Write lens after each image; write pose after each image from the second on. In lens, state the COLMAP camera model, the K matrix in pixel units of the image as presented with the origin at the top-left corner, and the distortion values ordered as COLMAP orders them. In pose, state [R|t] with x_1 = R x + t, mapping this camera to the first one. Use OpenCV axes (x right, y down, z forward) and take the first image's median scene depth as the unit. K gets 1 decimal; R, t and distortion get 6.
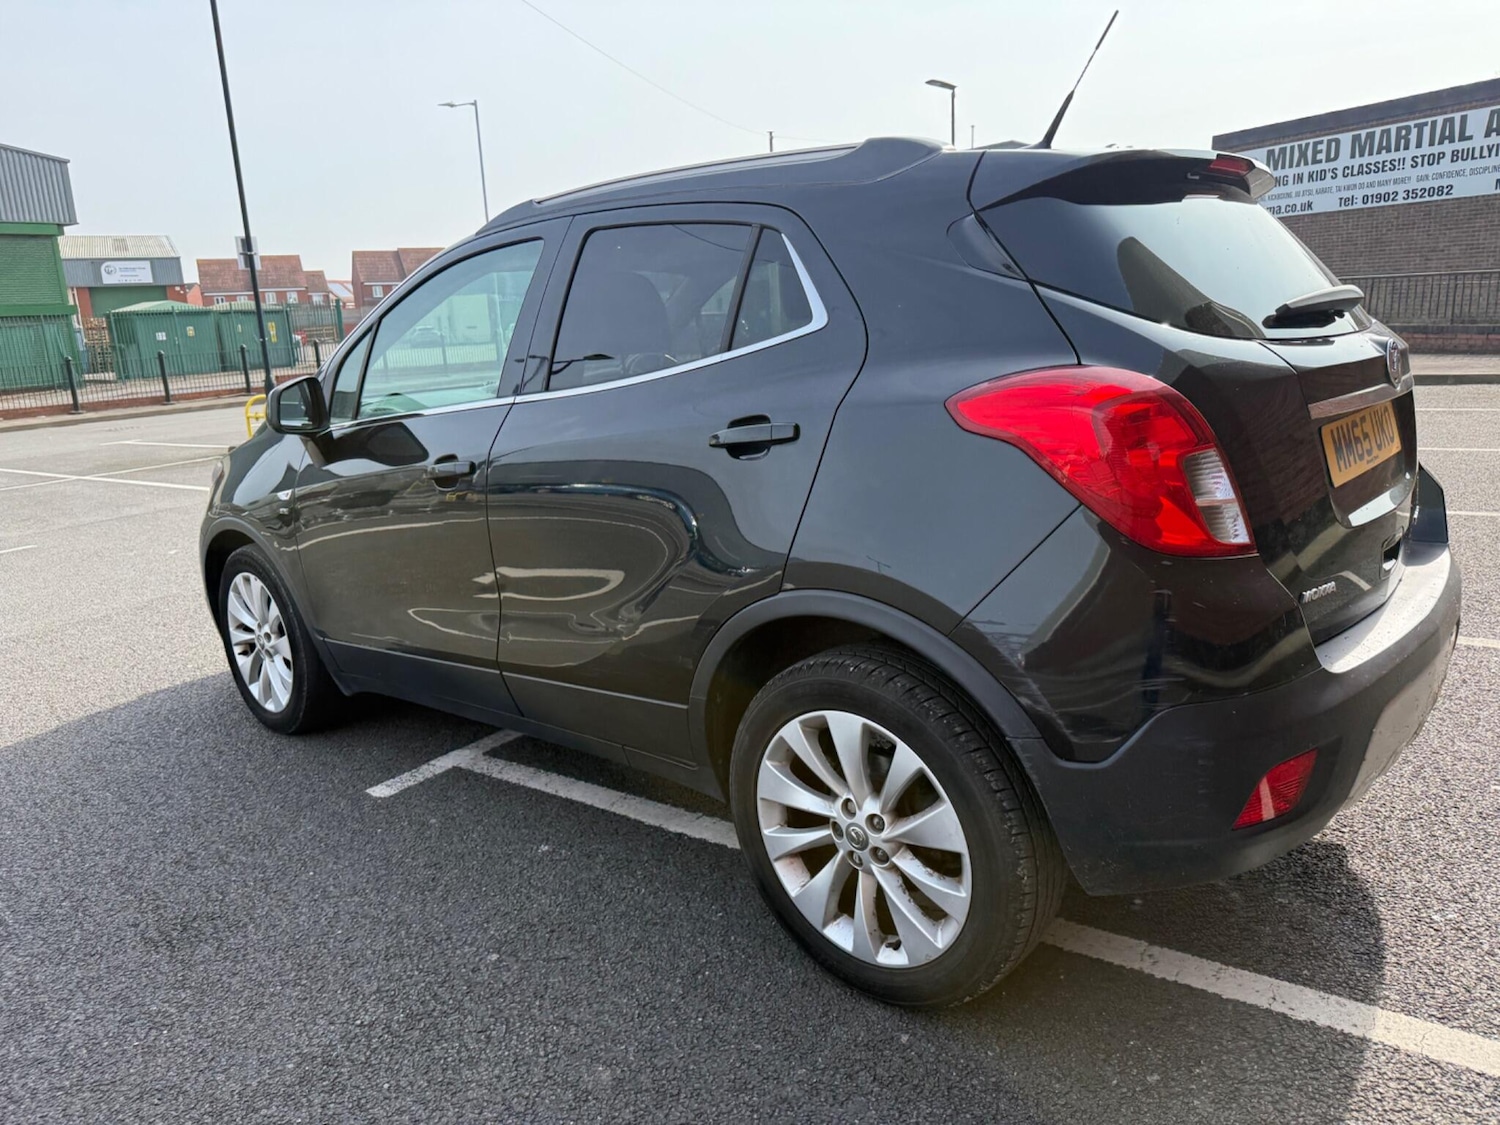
lens RADIAL K [[1077.2, 0, 737.6], [0, 1077.2, 552.9], [0, 0, 1]] dist [0.028171, -0.039849]
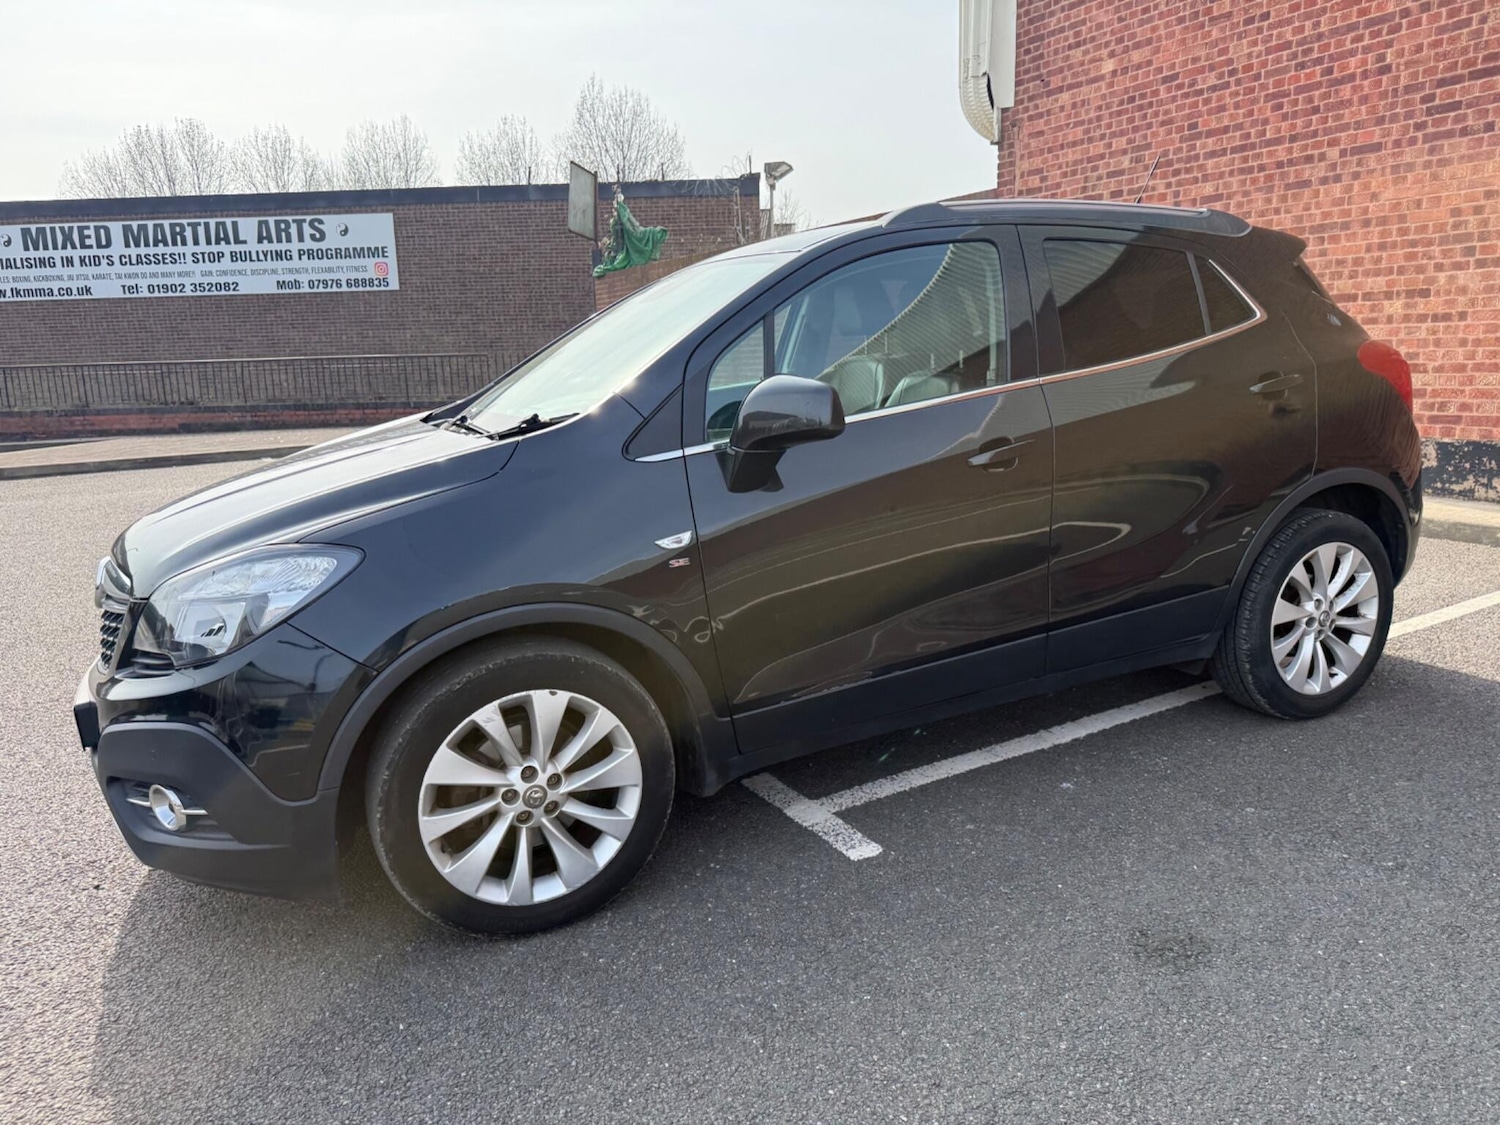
lens RADIAL K [[1077.2, 0, 754.7], [0, 1077.2, 574.0], [0, 0, 1]] dist [0.028171, -0.039849]
pose [[0.383253, -0.152534, 0.910961, -0.182873], [0.216302, 0.973666, 0.072032, -0.012540], [-0.897959, 0.169436, 0.406154, 0.113864]]
